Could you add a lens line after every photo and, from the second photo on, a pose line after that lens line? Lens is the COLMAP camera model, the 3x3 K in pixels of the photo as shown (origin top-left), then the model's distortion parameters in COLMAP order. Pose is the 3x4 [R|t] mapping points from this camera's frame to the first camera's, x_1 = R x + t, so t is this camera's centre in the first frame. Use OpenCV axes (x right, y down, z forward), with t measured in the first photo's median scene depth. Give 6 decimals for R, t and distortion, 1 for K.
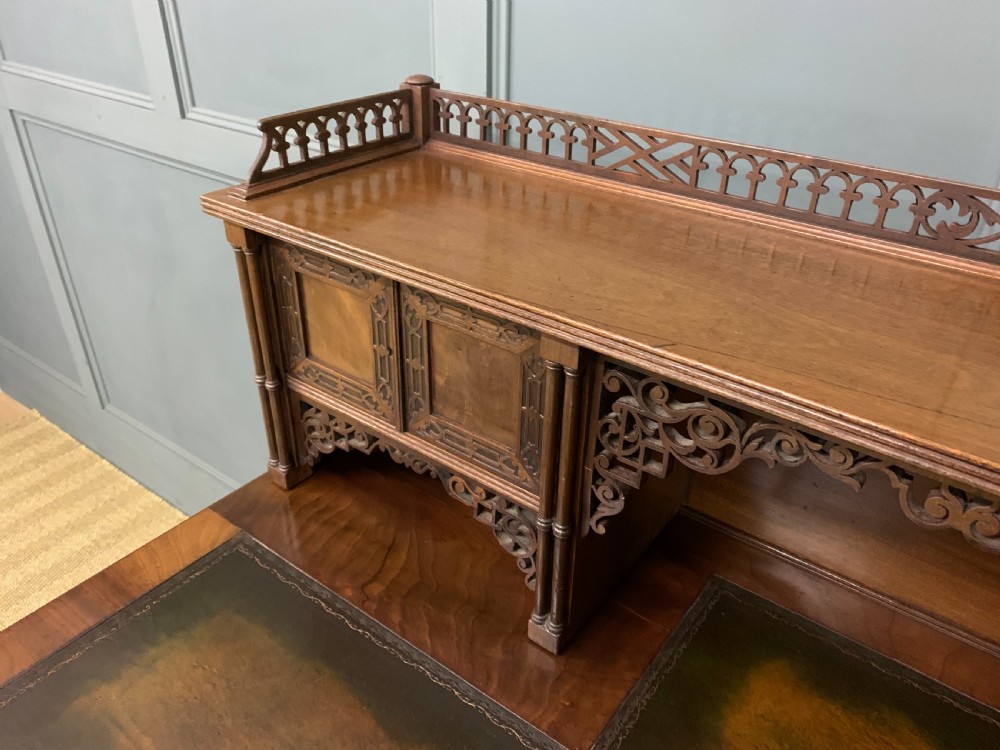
lens RADIAL K [[770.5, 0, 502.2], [0, 770.5, 372.2], [0, 0, 1]] dist [0.067236, -0.097196]
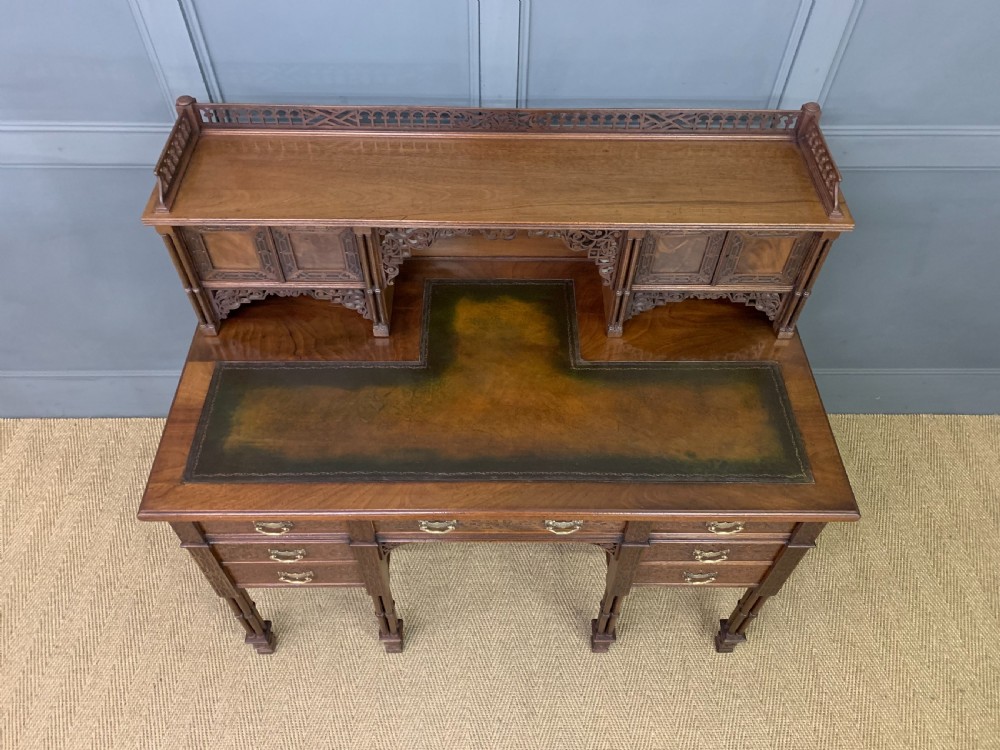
lens RADIAL K [[763.7, 0, 501.9], [0, 763.7, 366.4], [0, 0, 1]] dist [0.064891, -0.090617]
pose [[0.792539, -0.479465, 0.376822, -0.548611], [0.310449, 0.849079, 0.427417, -0.435697], [-0.524883, -0.221761, 0.821778, -1.091568]]
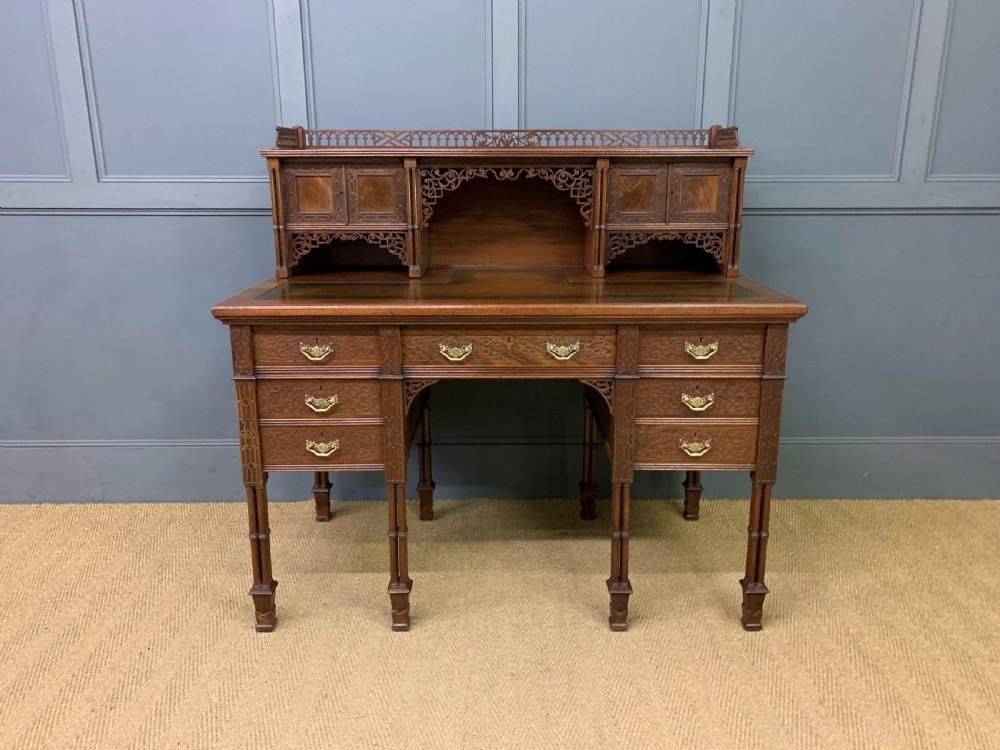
lens RADIAL K [[763.7, 0, 501.9], [0, 763.7, 366.4], [0, 0, 1]] dist [0.064891, -0.090617]
pose [[0.797883, -0.171044, 0.578037, -1.375682], [0.321716, 0.931746, -0.168367, 1.205280], [-0.509786, 0.320302, 0.798452, -1.377980]]
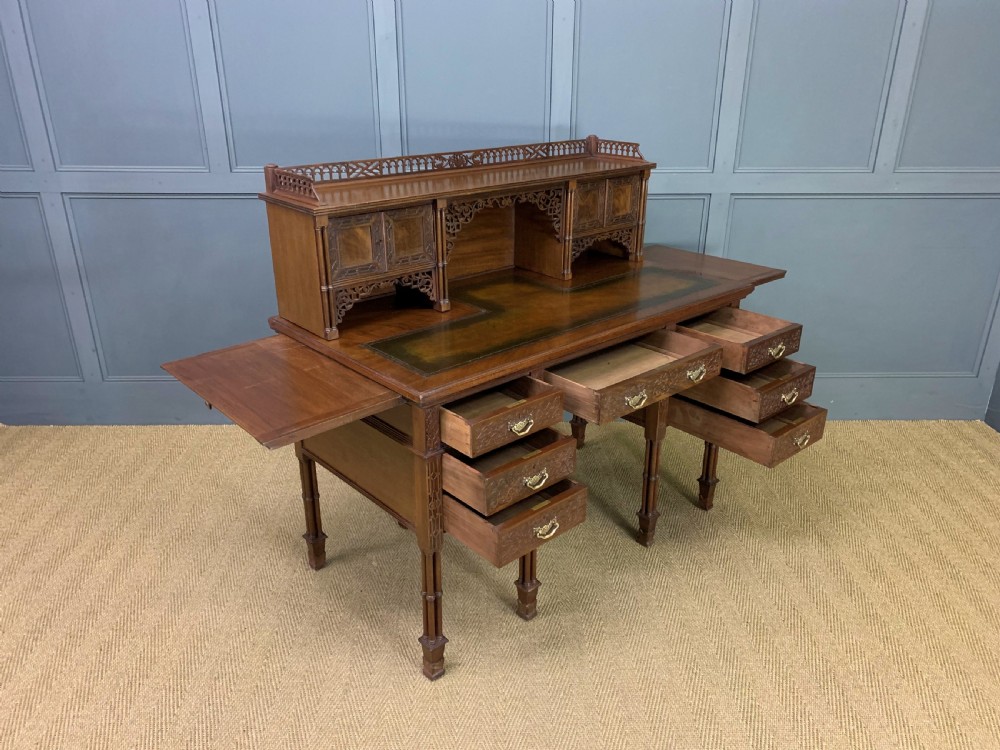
lens RADIAL K [[765.4, 0, 502.1], [0, 765.4, 377.0], [0, 0, 1]] dist [0.073208, -0.000082]
pose [[0.190831, -0.396545, 0.897962, -2.635059], [0.501013, 0.825997, 0.258292, -0.113306], [-0.844139, 0.400600, 0.356300, -0.198071]]
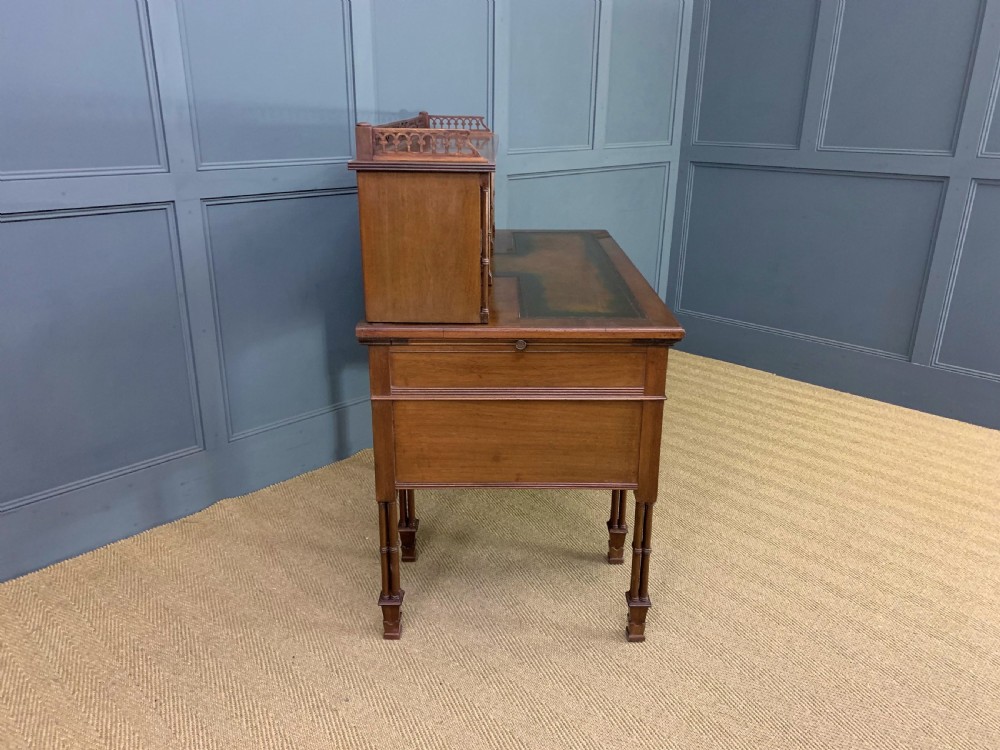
lens RADIAL K [[765.8, 0, 502.4], [0, 765.8, 372.6], [0, 0, 1]] dist [0.071374, -0.095412]
pose [[-0.608644, -0.289782, 0.738633, -2.054701], [0.388459, 0.702891, 0.595856, -1.046884], [-0.691846, 0.649593, -0.315242, 1.951199]]
